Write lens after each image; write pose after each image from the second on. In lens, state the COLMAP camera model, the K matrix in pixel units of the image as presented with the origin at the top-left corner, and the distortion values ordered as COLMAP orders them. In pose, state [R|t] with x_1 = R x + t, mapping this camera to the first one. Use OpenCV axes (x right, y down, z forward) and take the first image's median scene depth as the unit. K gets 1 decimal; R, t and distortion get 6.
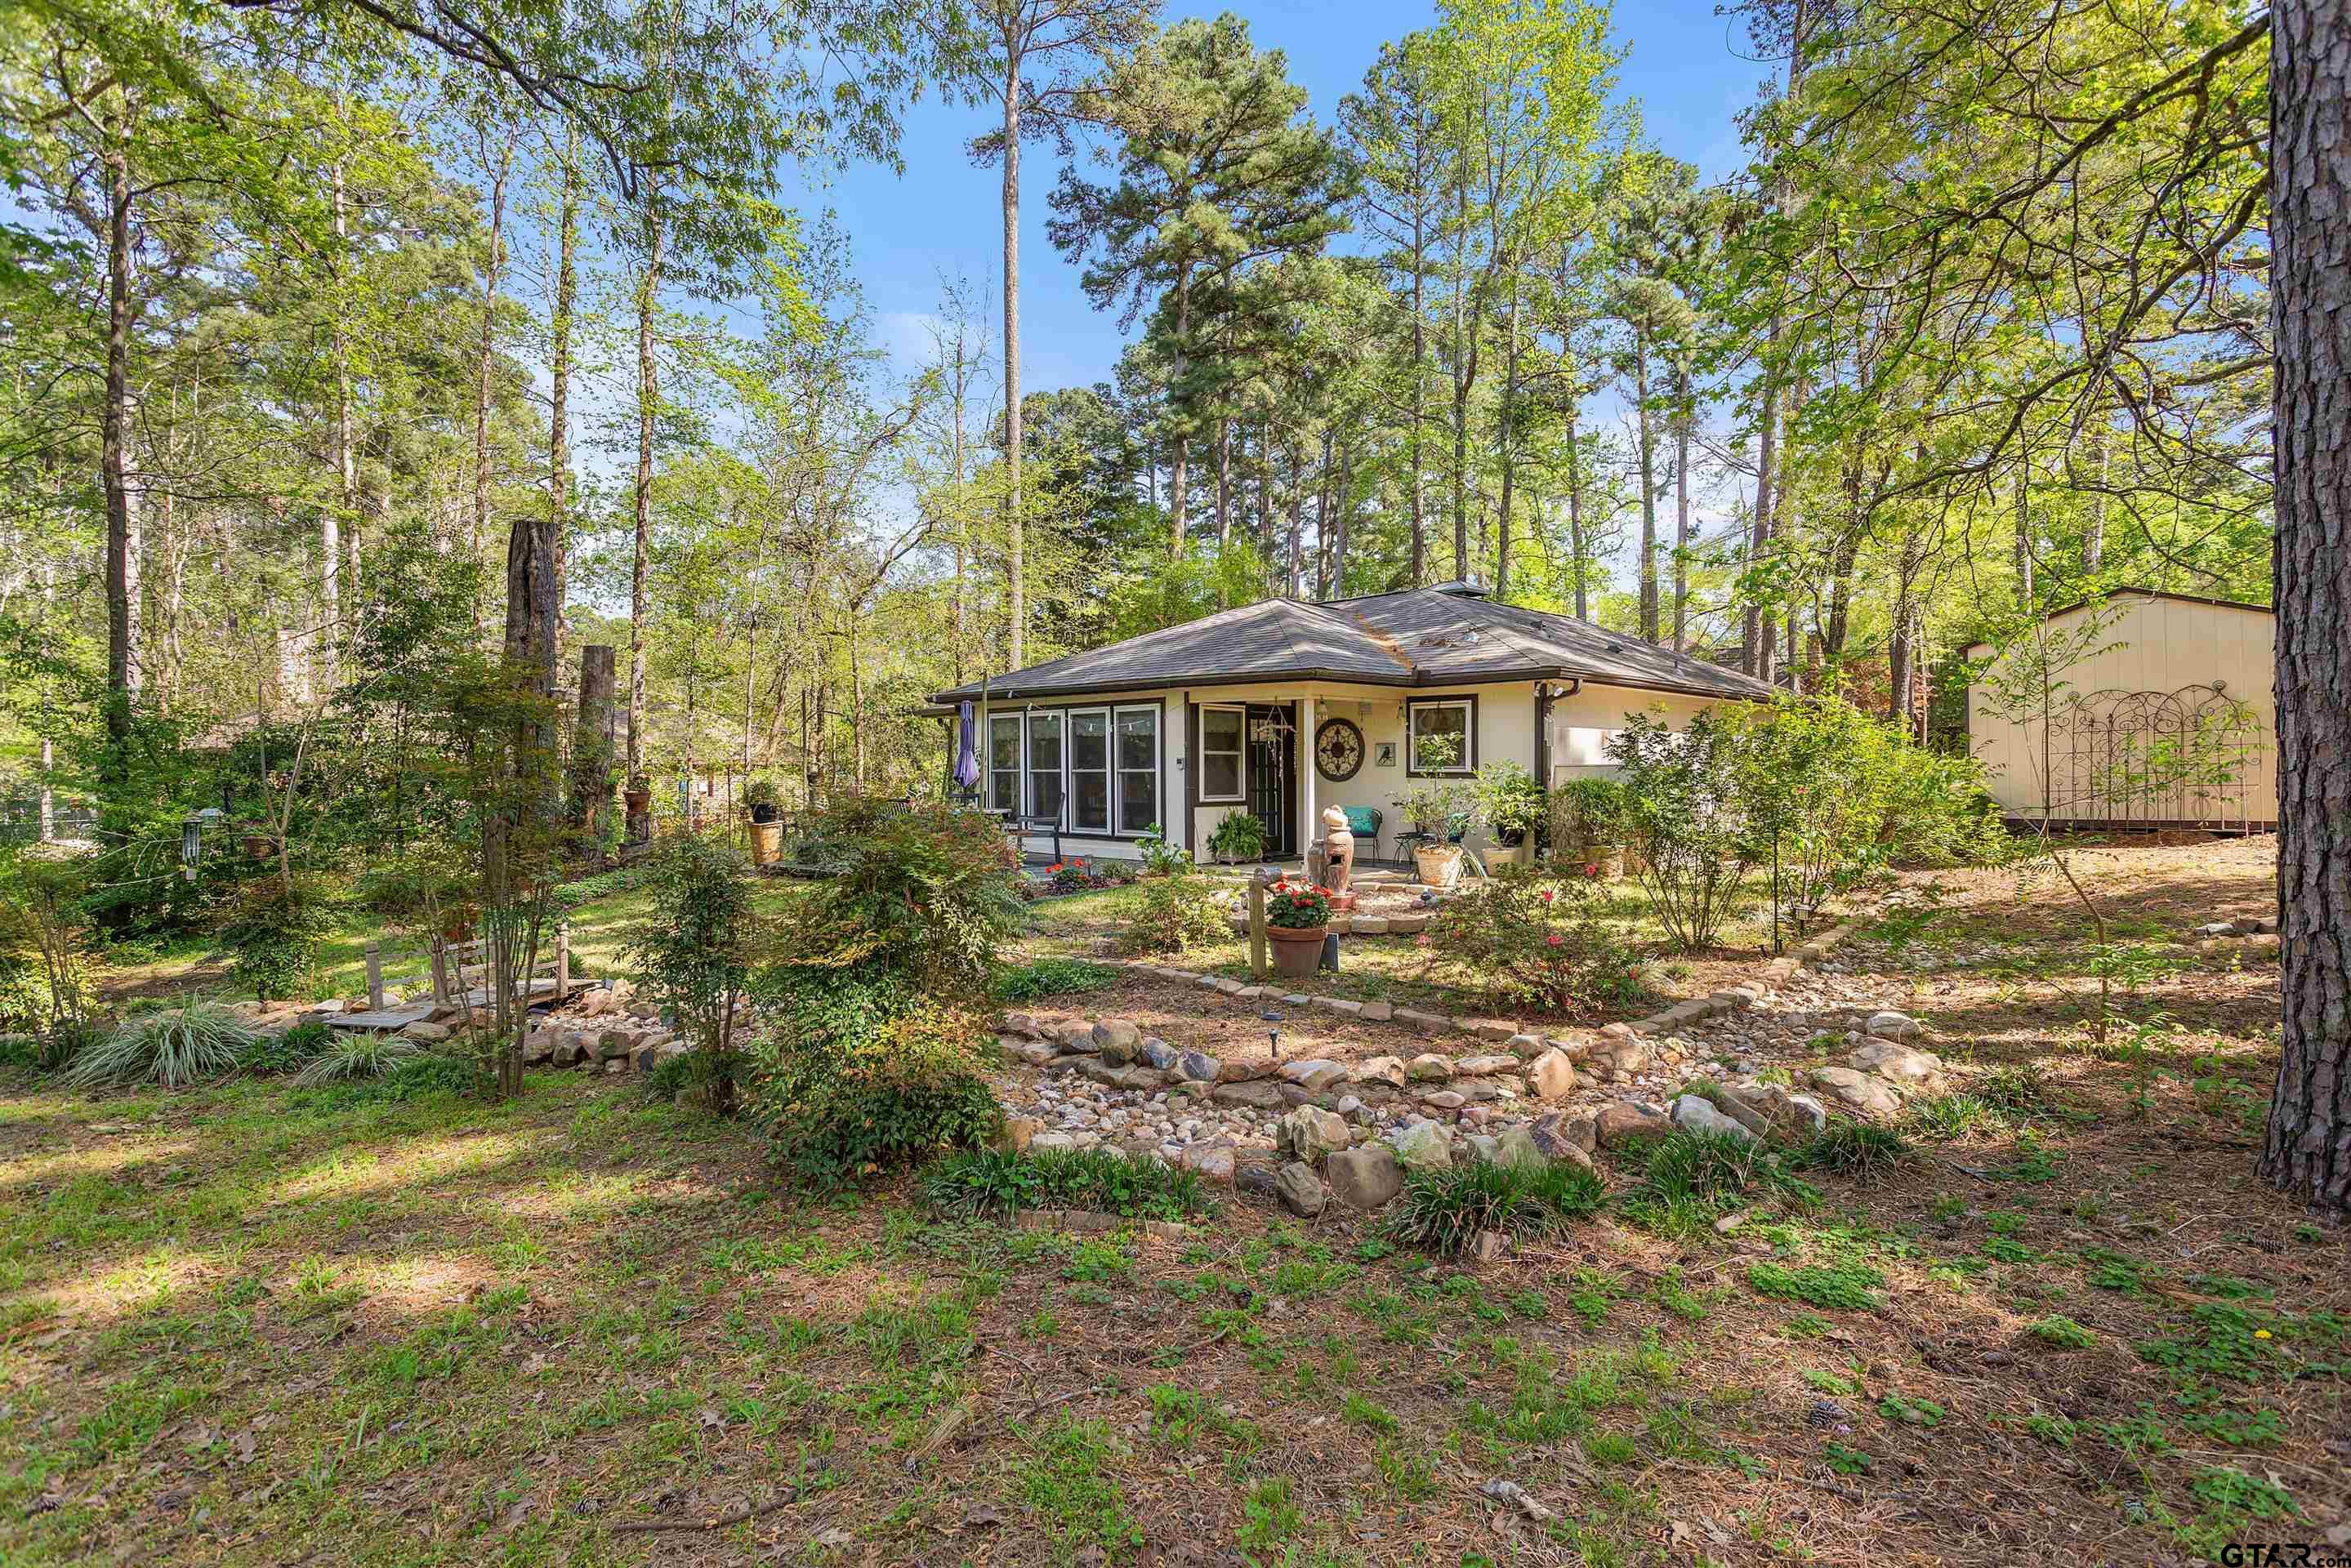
lens RADIAL K [[1163.0, 0, 1192.5], [0, 1163.0, 781.4], [0, 0, 1]] dist [-0.002452, -0.000211]
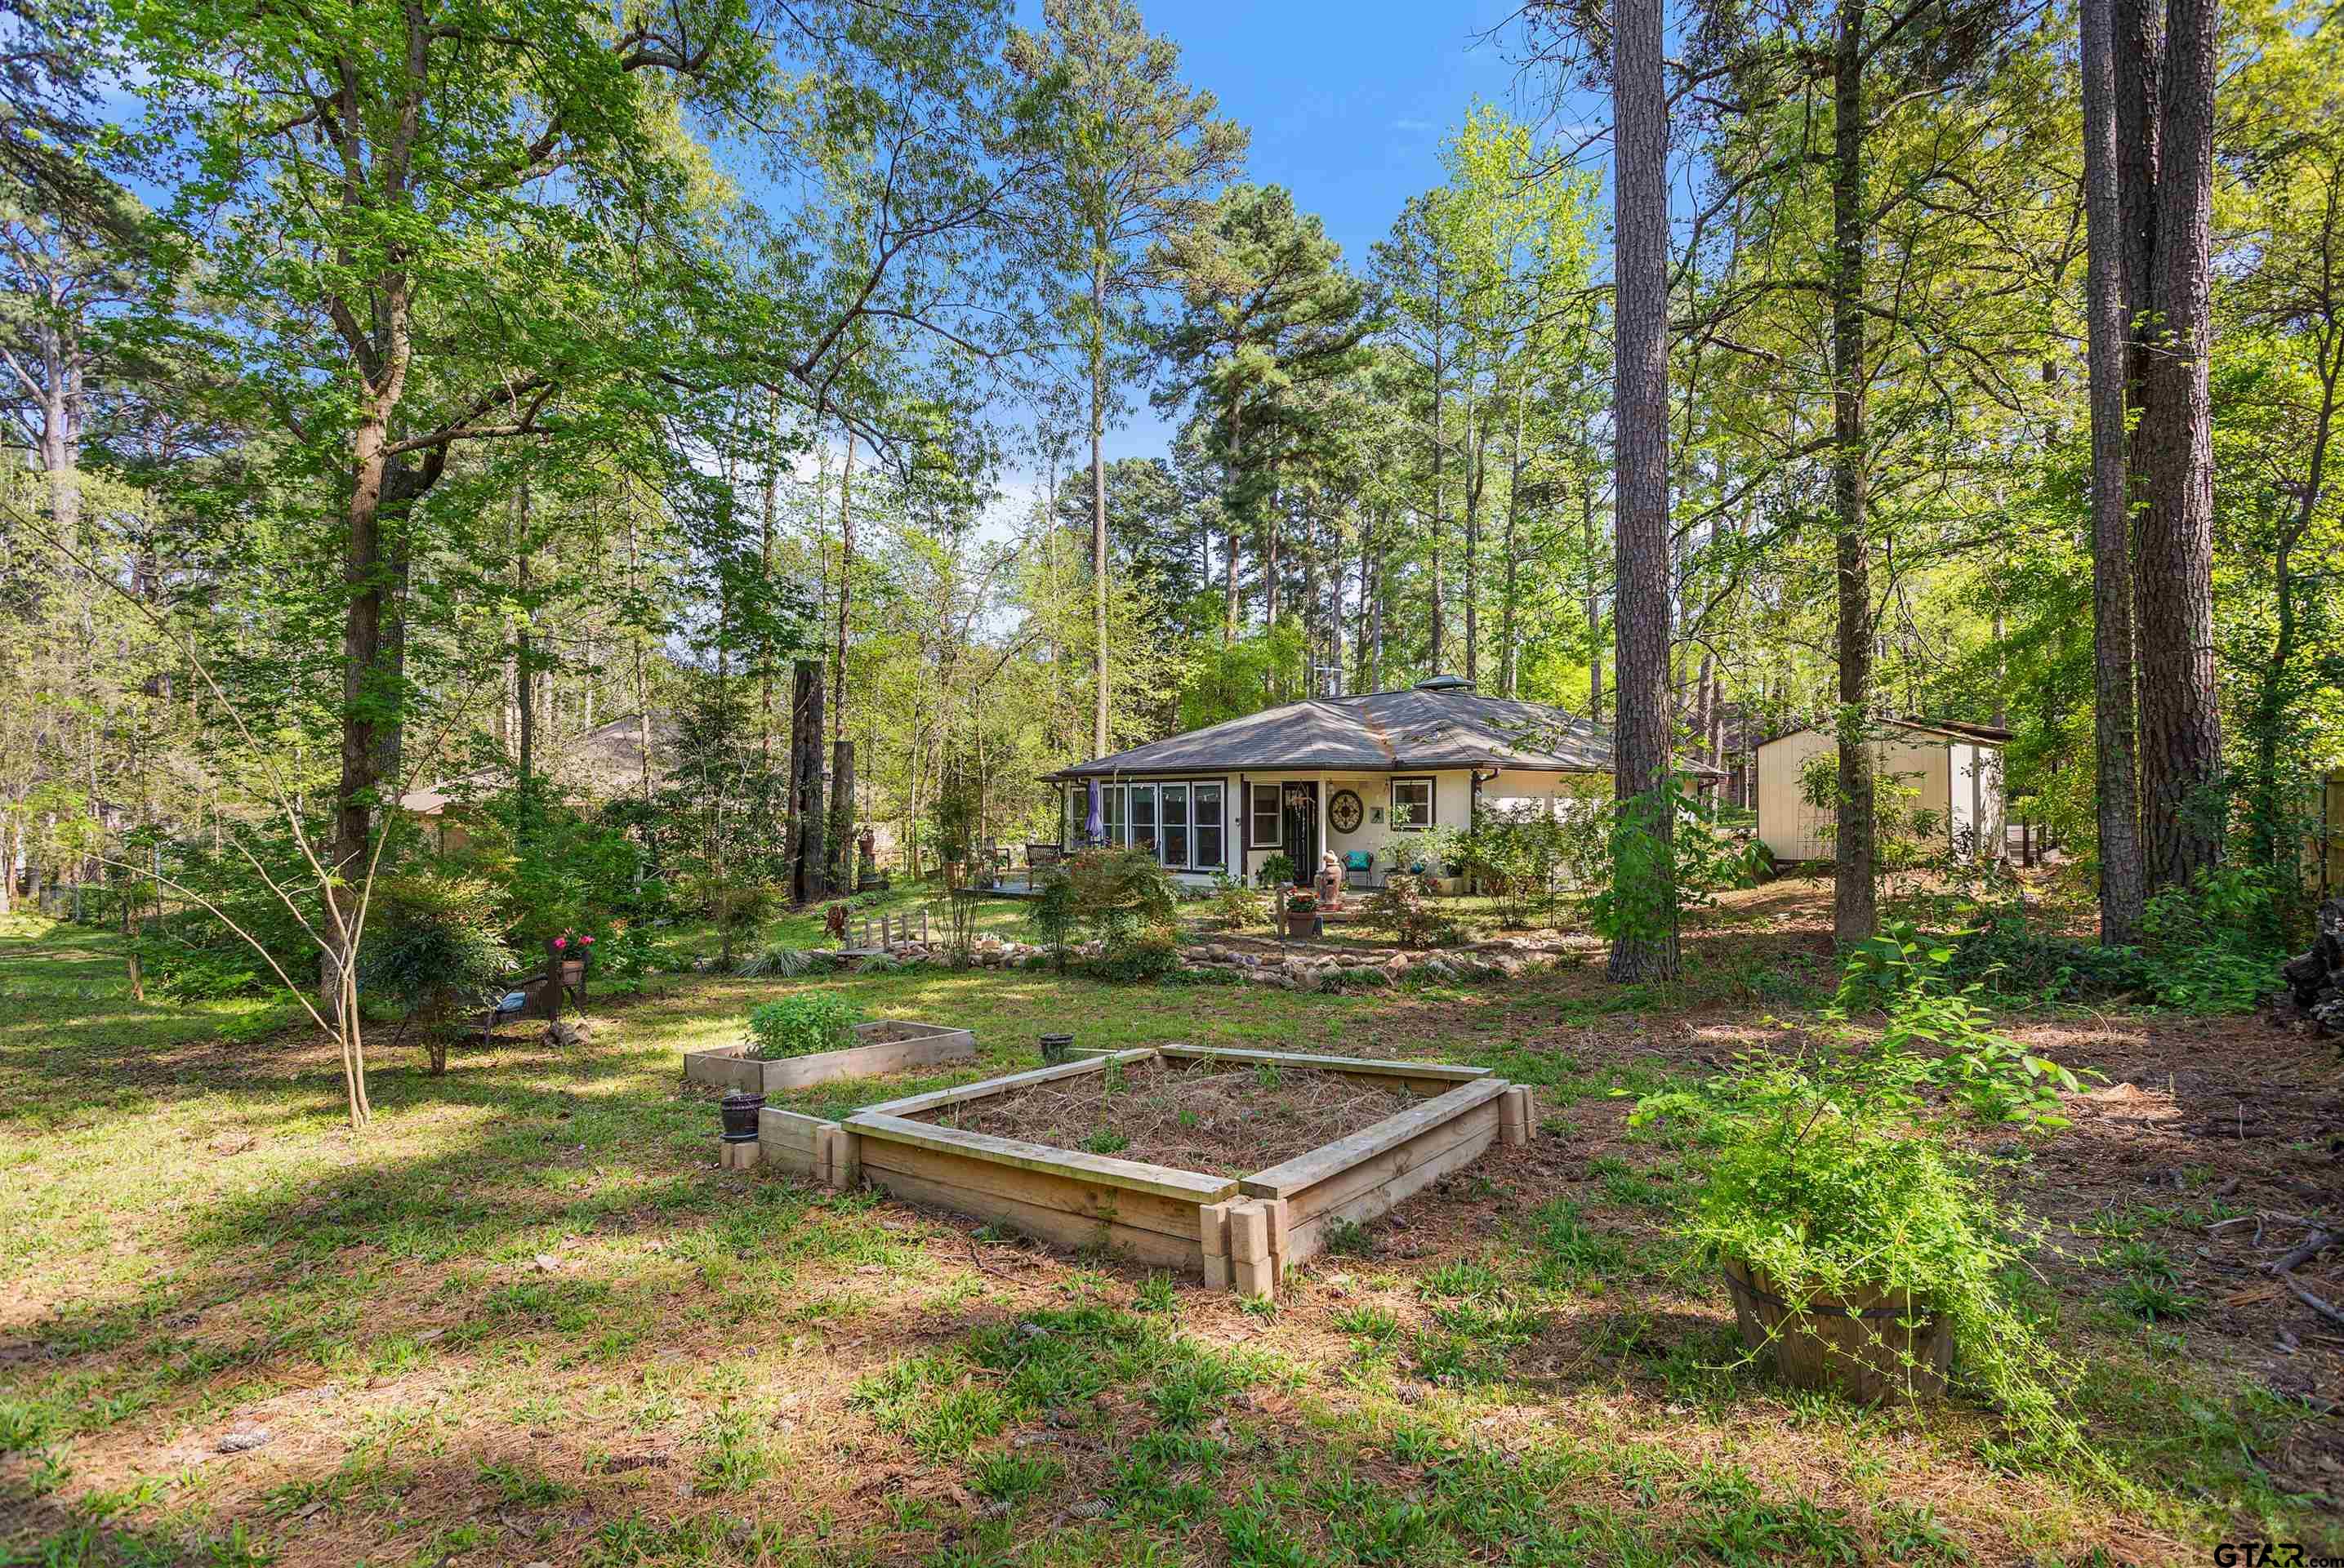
lens RADIAL K [[1159.6, 0, 1189.0], [0, 1159.6, 781.5], [0, 0, 1]] dist [-0.002452, -0.000211]
pose [[0.998954, -0.000066, -0.045718, -0.004814], [-0.001559, 0.999368, -0.035509, -0.012996], [0.045691, 0.035543, 0.998323, -0.463835]]
